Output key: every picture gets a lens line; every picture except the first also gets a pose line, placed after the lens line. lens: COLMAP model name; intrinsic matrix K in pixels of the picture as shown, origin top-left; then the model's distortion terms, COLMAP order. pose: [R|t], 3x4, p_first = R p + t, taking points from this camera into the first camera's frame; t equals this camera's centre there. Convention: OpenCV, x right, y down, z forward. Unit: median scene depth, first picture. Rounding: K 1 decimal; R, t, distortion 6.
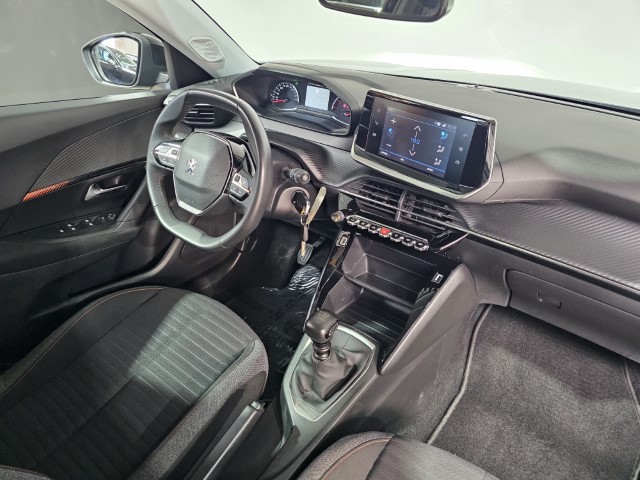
lens RADIAL K [[433.3, 0, 320.4], [0, 433.3, 237.3], [0, 0, 1]] dist [0.038097, -0.020158]
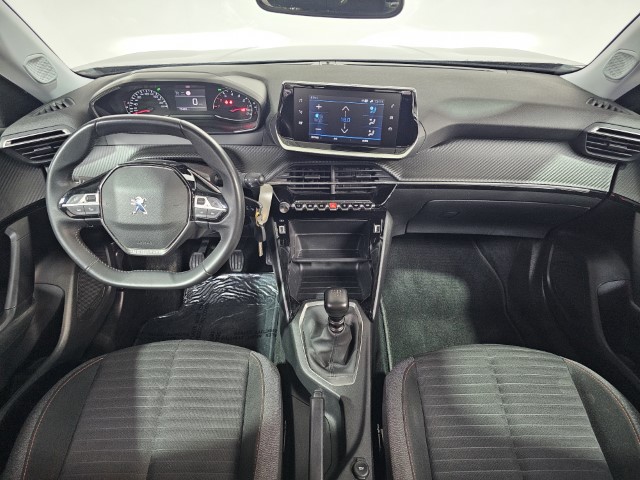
lens RADIAL K [[433.3, 0, 319.6], [0, 433.3, 242.0], [0, 0, 1]] dist [0.038097, -0.020158]
pose [[0.796934, -0.359988, 0.485082, -0.464037], [0.327857, 0.932225, 0.153190, -0.110867], [-0.507352, 0.036955, 0.860946, 0.062112]]
